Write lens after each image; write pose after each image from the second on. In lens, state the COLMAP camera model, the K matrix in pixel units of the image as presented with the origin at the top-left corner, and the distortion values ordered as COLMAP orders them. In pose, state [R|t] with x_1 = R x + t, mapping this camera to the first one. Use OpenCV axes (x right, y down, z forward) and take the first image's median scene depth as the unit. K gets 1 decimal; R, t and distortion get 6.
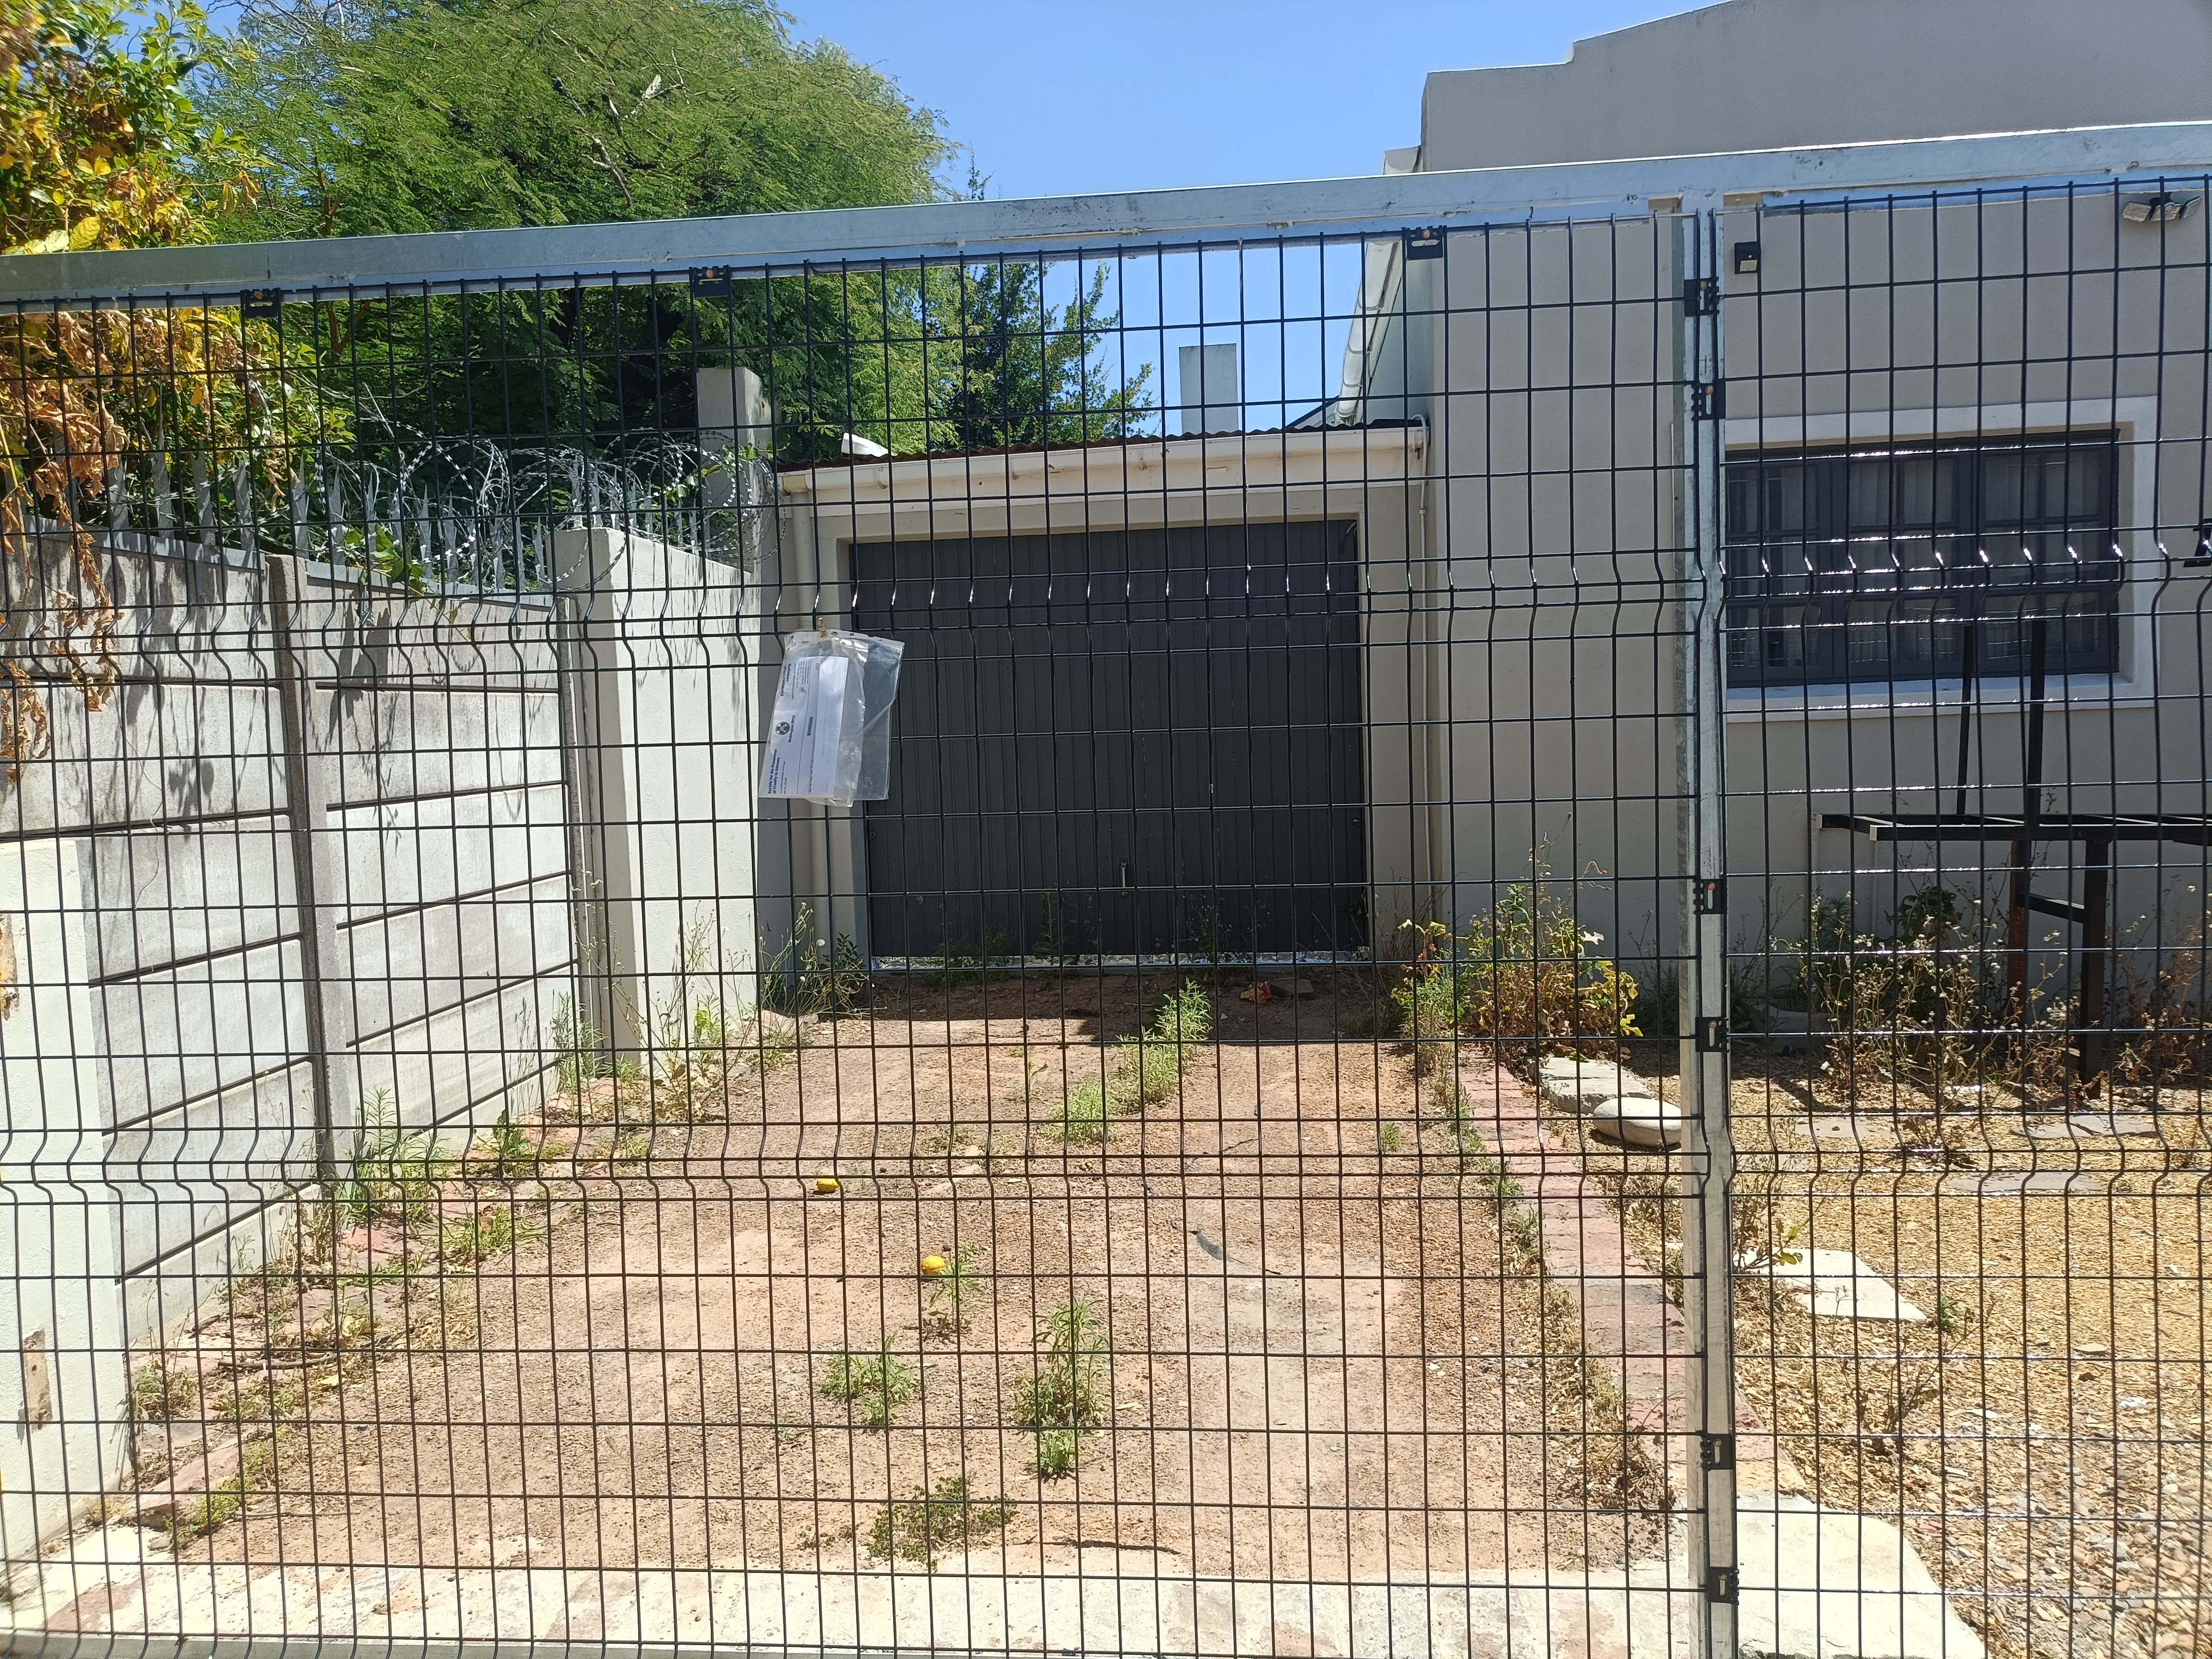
lens RADIAL K [[1642.4, 0, 1101.8], [0, 1642.4, 824.0], [0, 0, 1]] dist [0.040578, -0.028303]
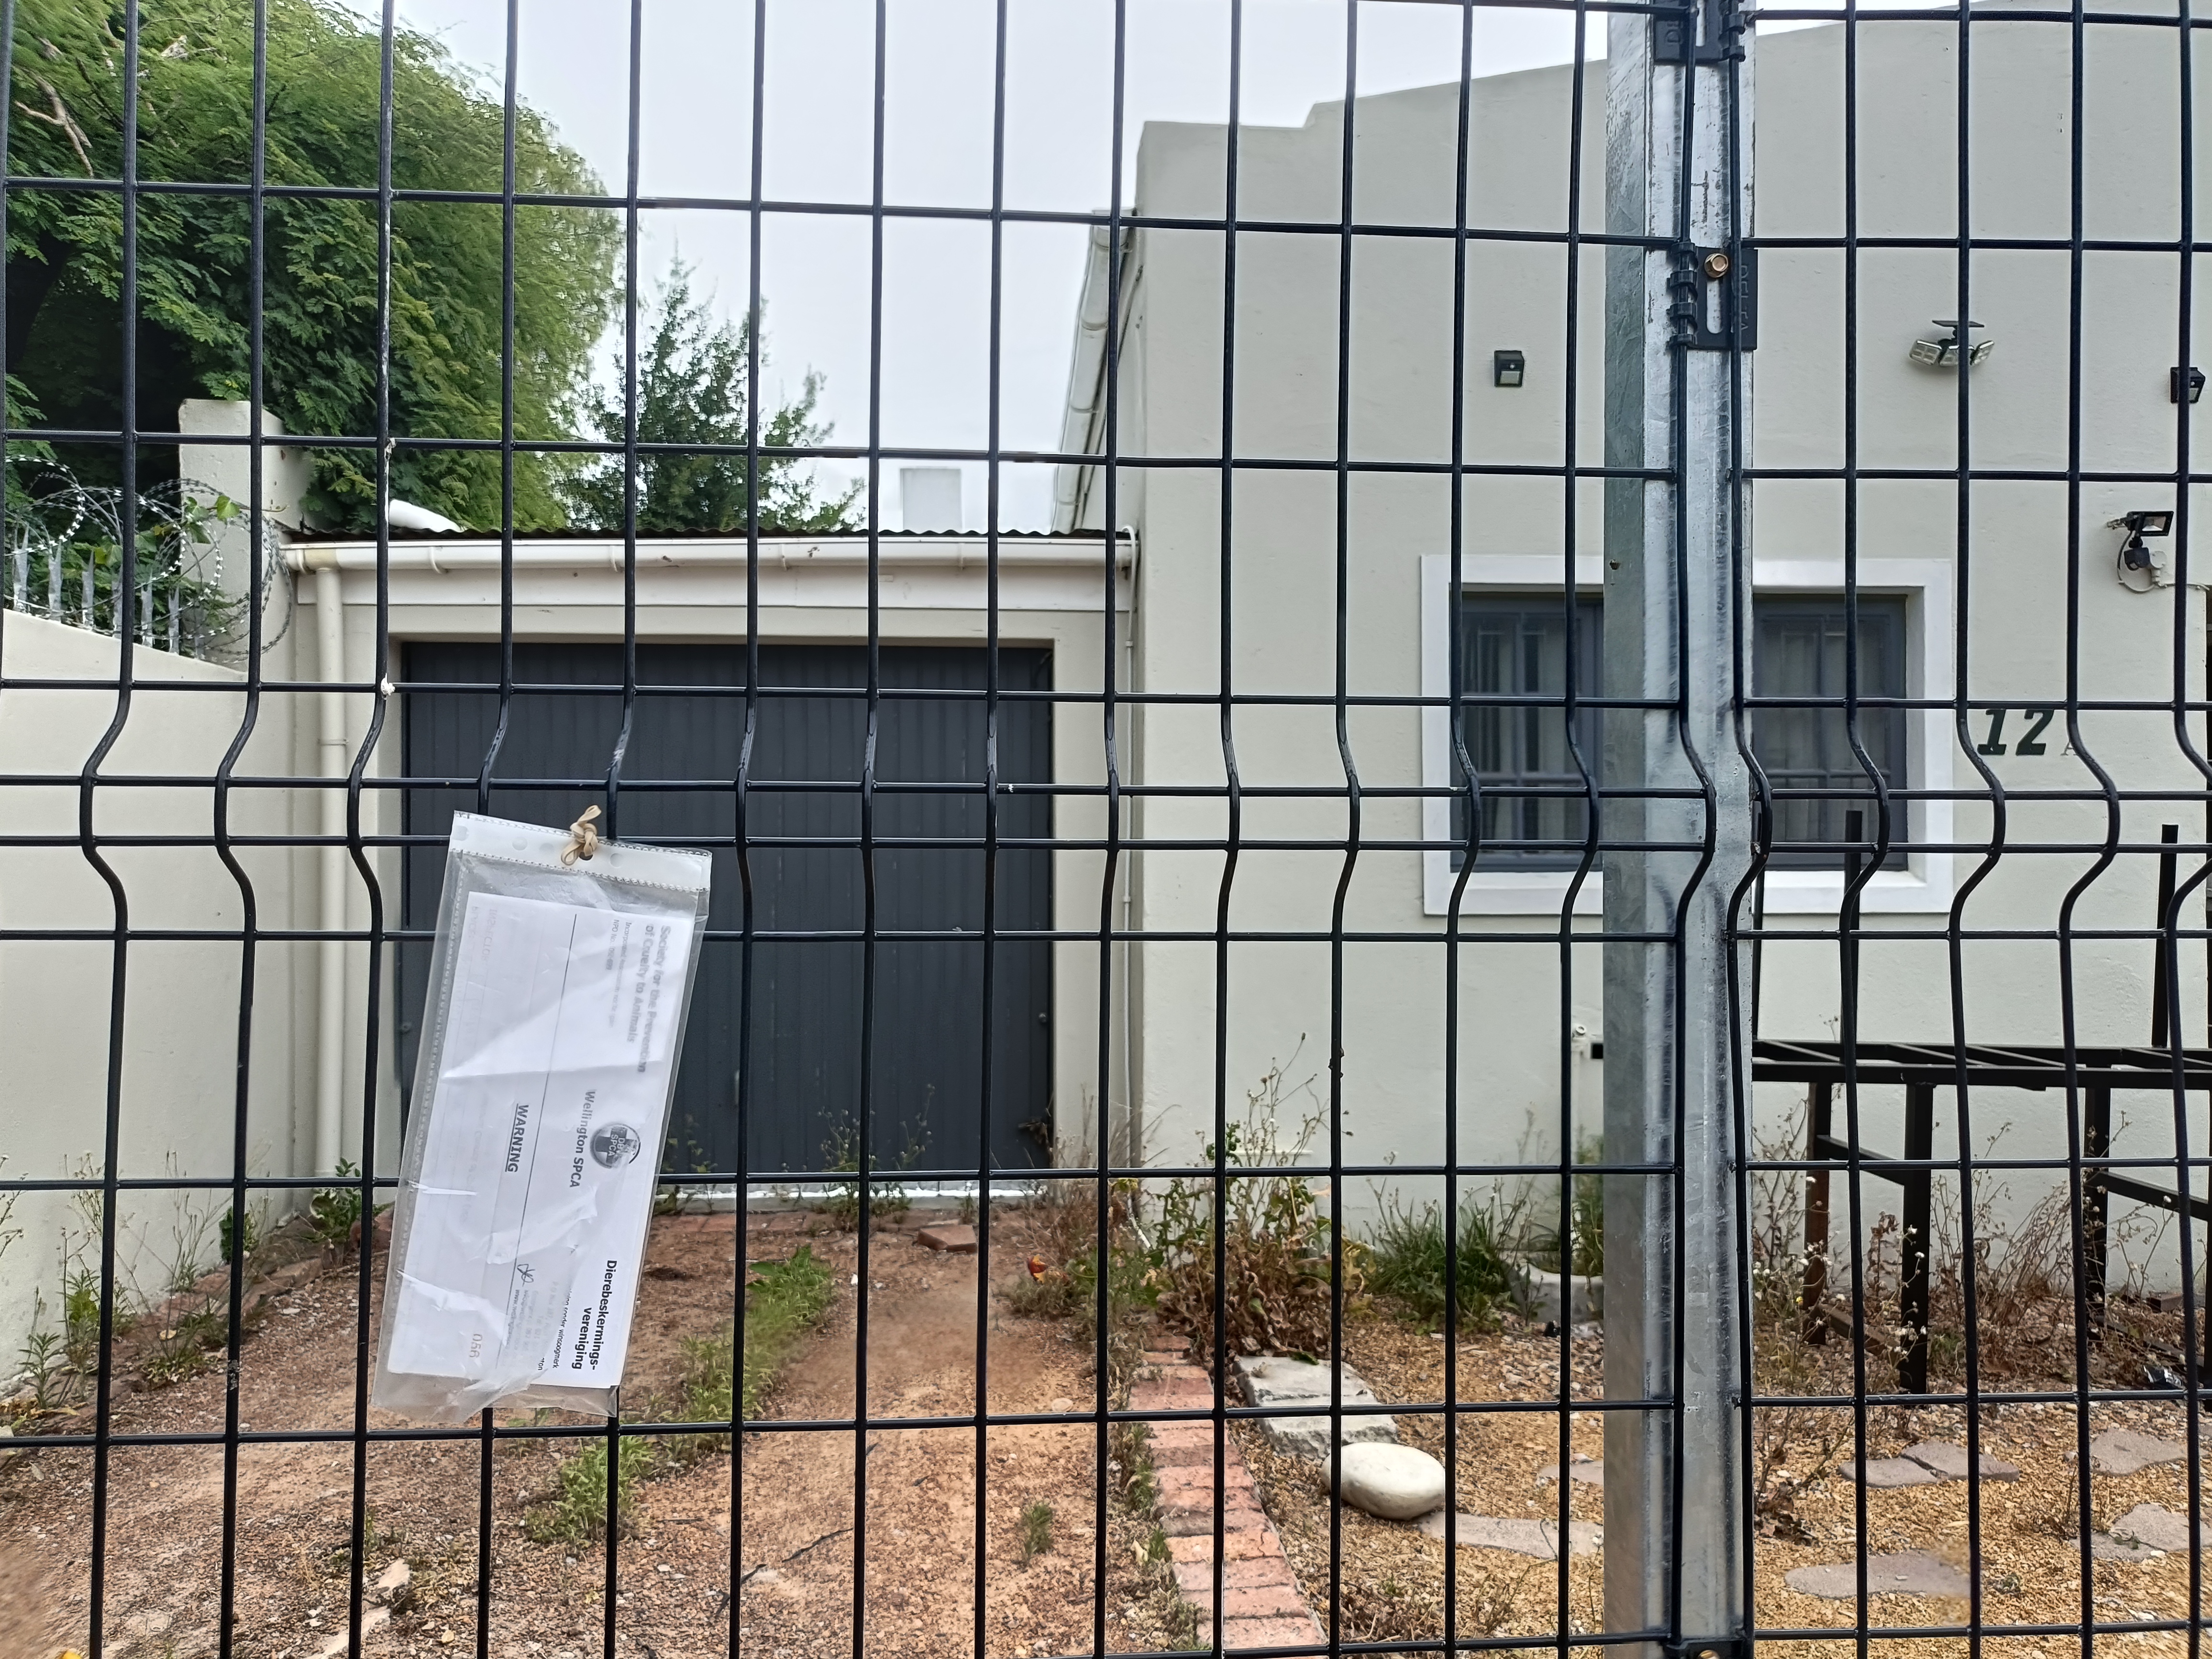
lens RADIAL K [[1642.4, 0, 1125.8], [0, 1642.4, 845.2], [0, 0, 1]] dist [0.040578, -0.028303]
pose [[0.984522, 0.035231, 0.171682, 0.071034], [-0.023815, 0.997394, -0.068109, -0.042433], [-0.173634, 0.062967, 0.982795, 0.260922]]
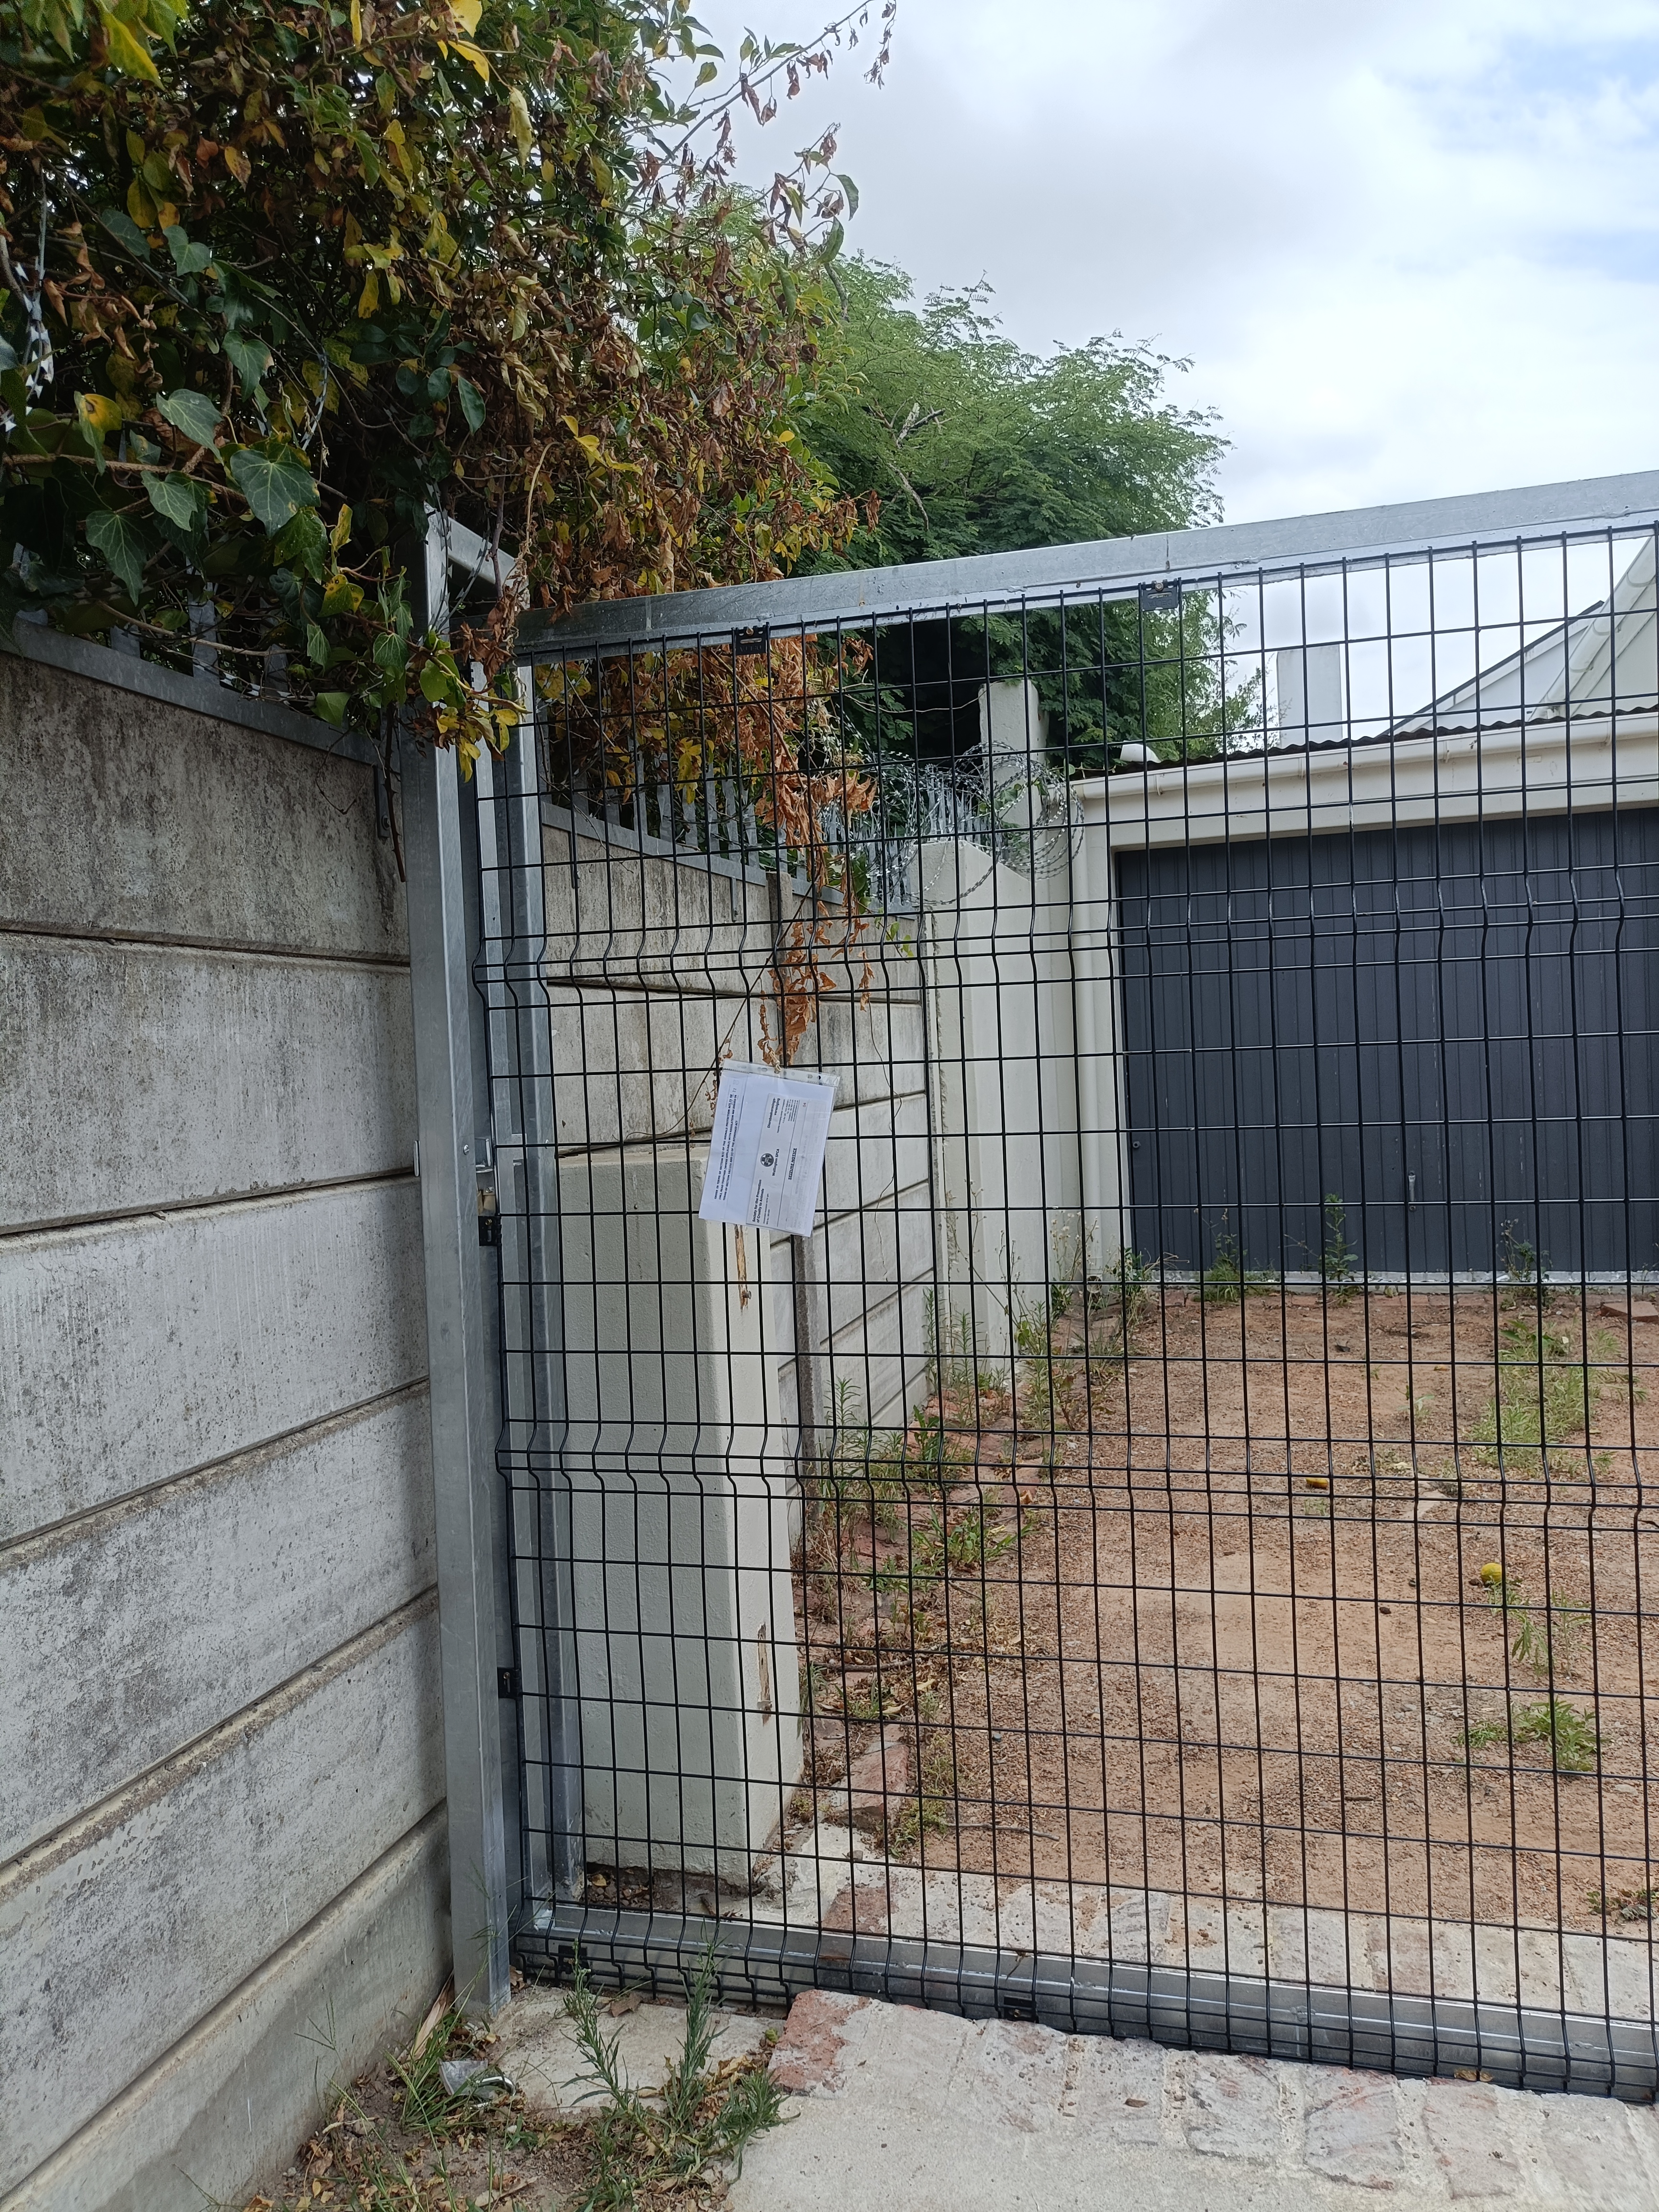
lens RADIAL K [[1642.4, 0, 834.7], [0, 1642.4, 1091.9], [0, 0, 1]] dist [0.040578, -0.028303]
pose [[0.985247, -0.002759, -0.171118, -0.211626], [-0.002177, 0.999587, -0.028650, 0.003410], [0.171126, 0.028600, 0.984834, -0.000119]]
